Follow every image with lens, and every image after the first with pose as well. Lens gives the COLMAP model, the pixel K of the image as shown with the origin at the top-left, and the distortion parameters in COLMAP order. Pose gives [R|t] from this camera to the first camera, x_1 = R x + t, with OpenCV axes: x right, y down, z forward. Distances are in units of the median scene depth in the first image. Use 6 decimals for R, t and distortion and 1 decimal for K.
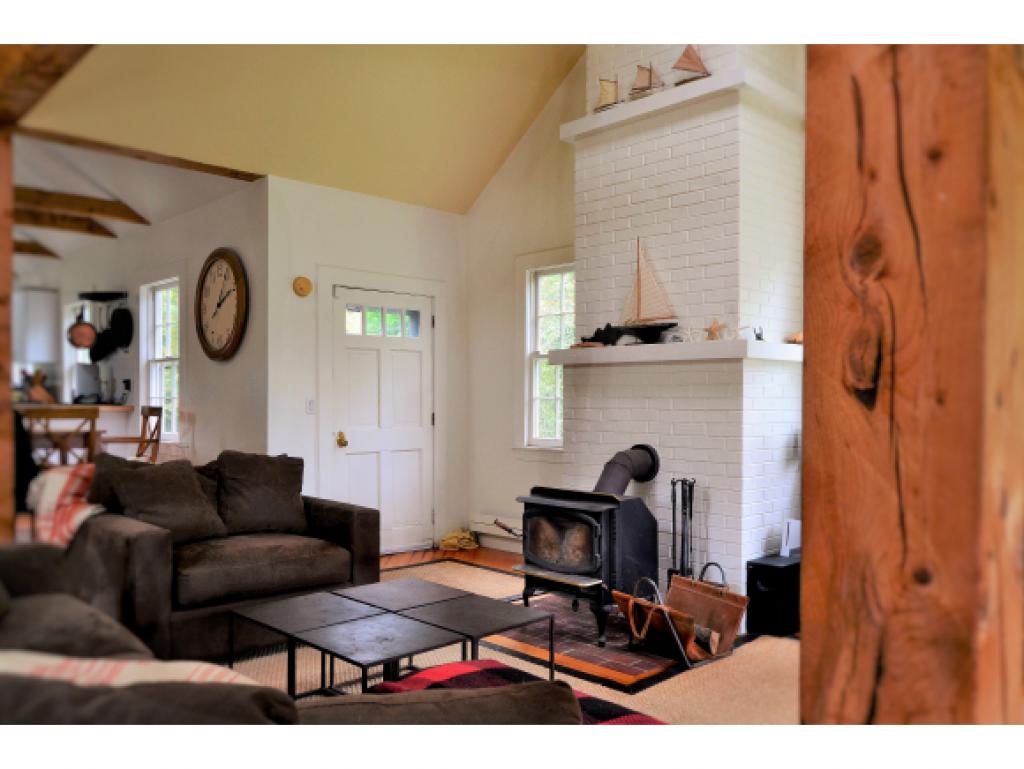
lens RADIAL K [[803.6, 0, 508.2], [0, 803.6, 412.5], [0, 0, 1]] dist [-0.017852, 0.002546]
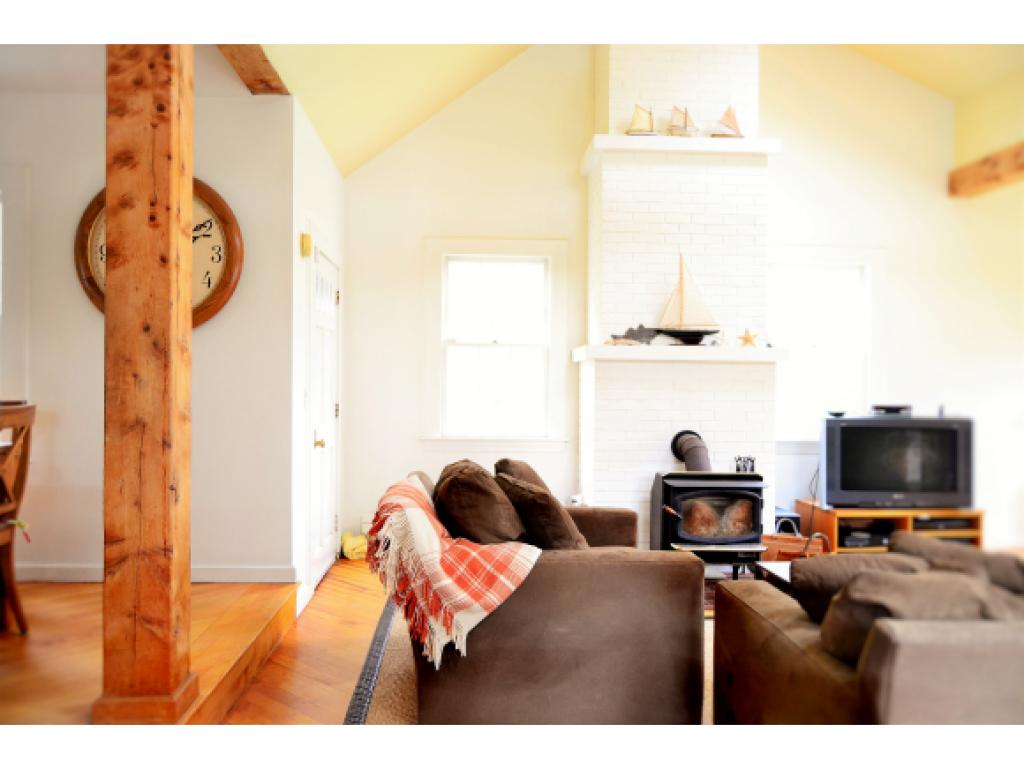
lens RADIAL K [[803.6, 0, 511.7], [0, 803.6, 387.6], [0, 0, 1]] dist [-0.017852, 0.002546]
pose [[0.654591, -0.010690, 0.755908, -0.970453], [0.001963, 0.999921, 0.012441, -0.041287], [-0.755981, -0.006660, 0.654560, 0.449338]]
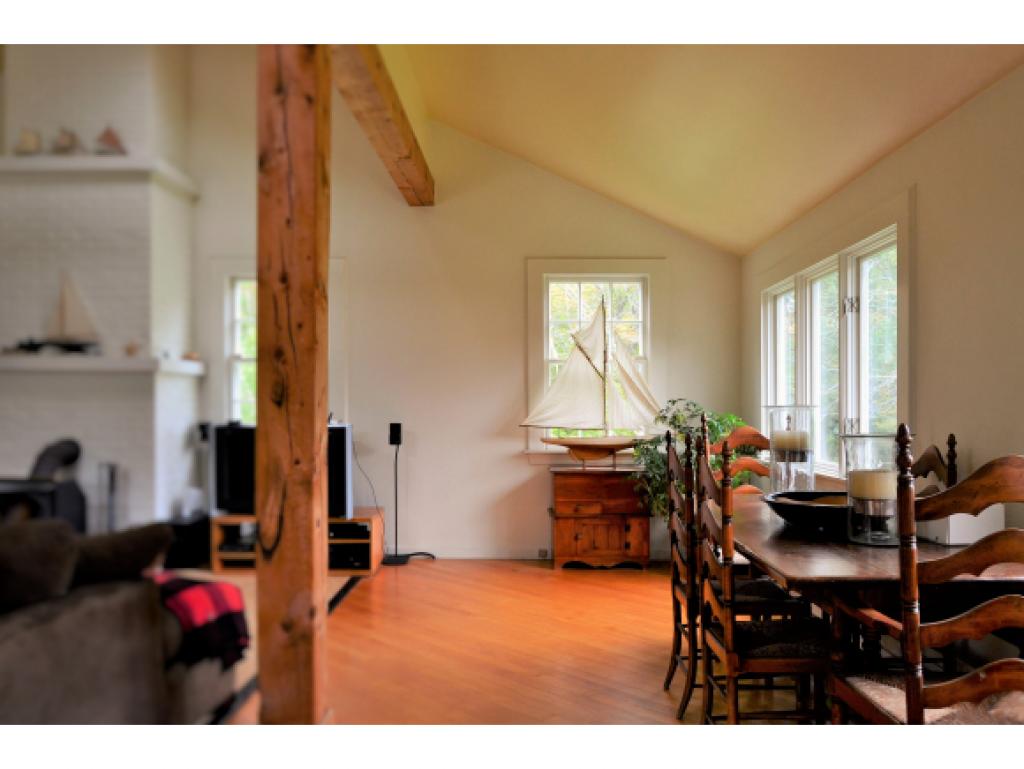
lens RADIAL K [[803.6, 0, 505.2], [0, 803.6, 416.5], [0, 0, 1]] dist [-0.017852, 0.002546]
pose [[0.715313, -0.012086, 0.698699, -0.225258], [0.008250, 0.999927, 0.008850, 0.001982], [-0.698755, -0.000566, 0.715361, -0.373952]]
